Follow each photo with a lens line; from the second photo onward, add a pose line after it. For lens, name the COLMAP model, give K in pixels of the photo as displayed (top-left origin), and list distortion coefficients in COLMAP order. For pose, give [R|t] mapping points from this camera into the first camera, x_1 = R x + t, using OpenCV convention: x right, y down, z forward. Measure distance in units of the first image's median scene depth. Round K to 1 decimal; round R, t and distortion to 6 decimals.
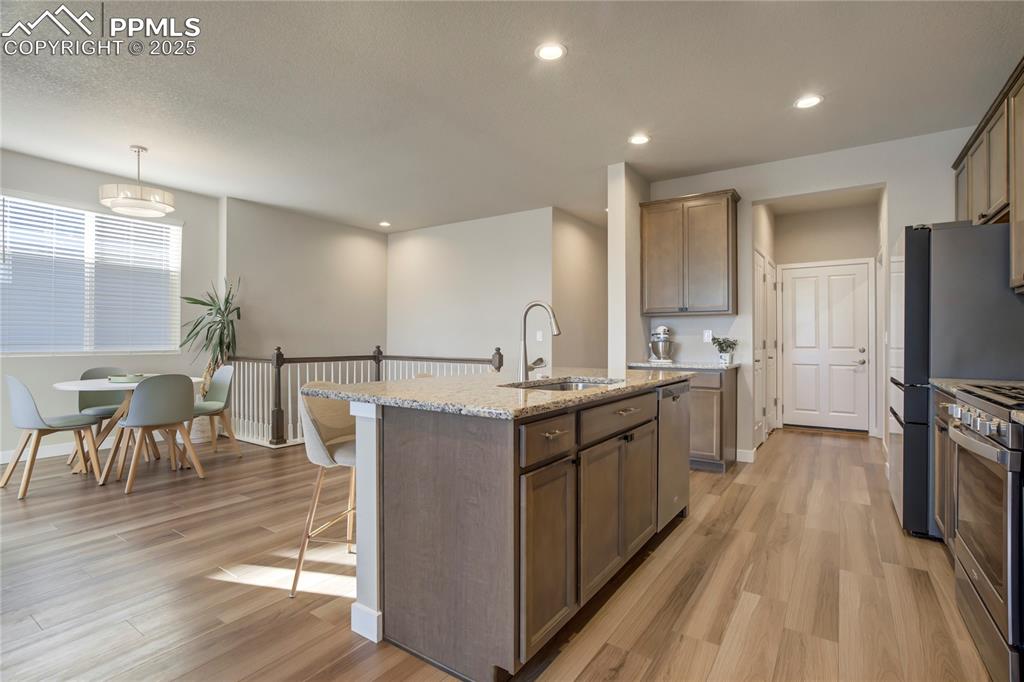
lens RADIAL K [[480.9, 0, 522.1], [0, 480.9, 338.6], [0, 0, 1]] dist [-0.033236, 0.011537]
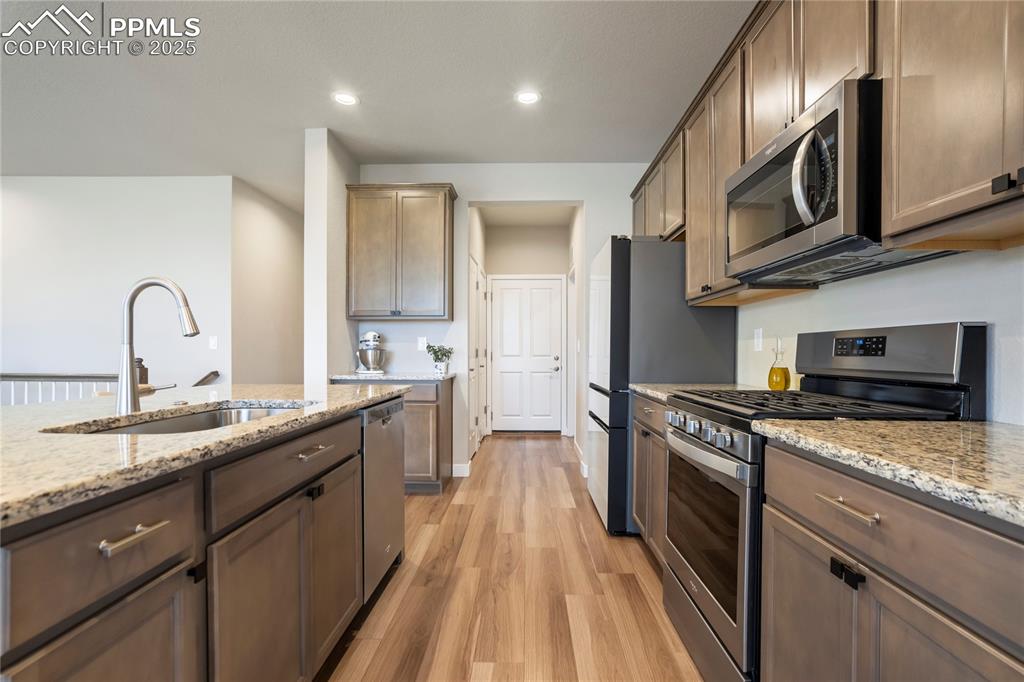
lens RADIAL K [[480.9, 0, 513.5], [0, 480.9, 359.3], [0, 0, 1]] dist [-0.033236, 0.011537]
pose [[0.845637, -0.008815, 0.533685, 0.053738], [-0.002974, 0.999770, 0.021227, 0.005240], [-0.533749, -0.019538, 0.845417, 0.156503]]
